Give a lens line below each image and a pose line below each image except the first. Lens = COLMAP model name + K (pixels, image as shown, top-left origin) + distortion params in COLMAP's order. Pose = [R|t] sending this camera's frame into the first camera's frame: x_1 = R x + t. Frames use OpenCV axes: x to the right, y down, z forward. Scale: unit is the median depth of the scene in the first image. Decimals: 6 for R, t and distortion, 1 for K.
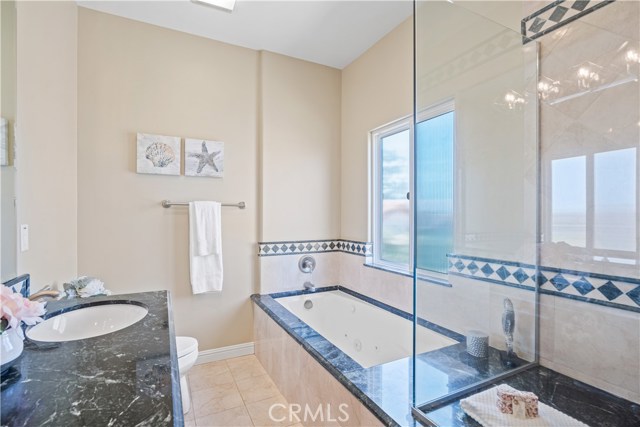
lens RADIAL K [[297.8, 0, 312.6], [0, 297.8, 217.9], [0, 0, 1]] dist [-0.000100, 0.000594]
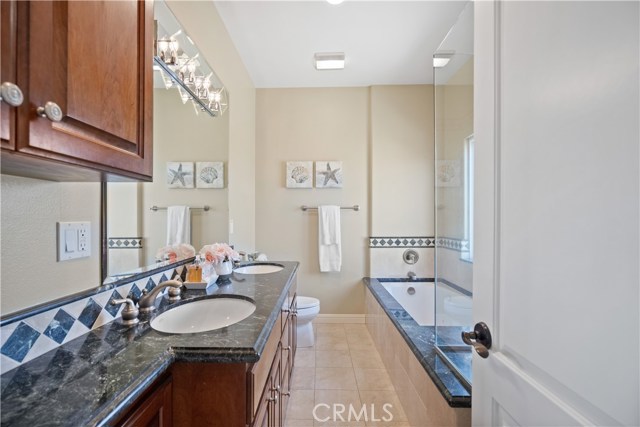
lens RADIAL K [[292.8, 0, 314.9], [0, 292.8, 219.8], [0, 0, 1]] dist [-0.000689, 0.000015]
pose [[0.884917, -0.000165, -0.465749, 0.213131], [-0.000478, 0.999999, -0.001263, 0.012084], [0.465749, 0.001341, 0.884916, -0.231562]]
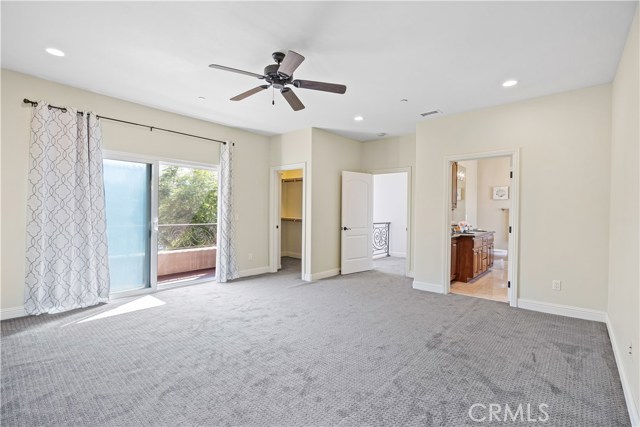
lens RADIAL K [[292.8, 0, 314.9], [0, 292.8, 219.8], [0, 0, 1]] dist [-0.000689, 0.000015]
pose [[0.362220, 0.016233, -0.931951, 1.504831], [-0.010642, 0.999855, 0.013279, 0.040469], [0.932032, 0.005107, 0.362341, -1.755114]]
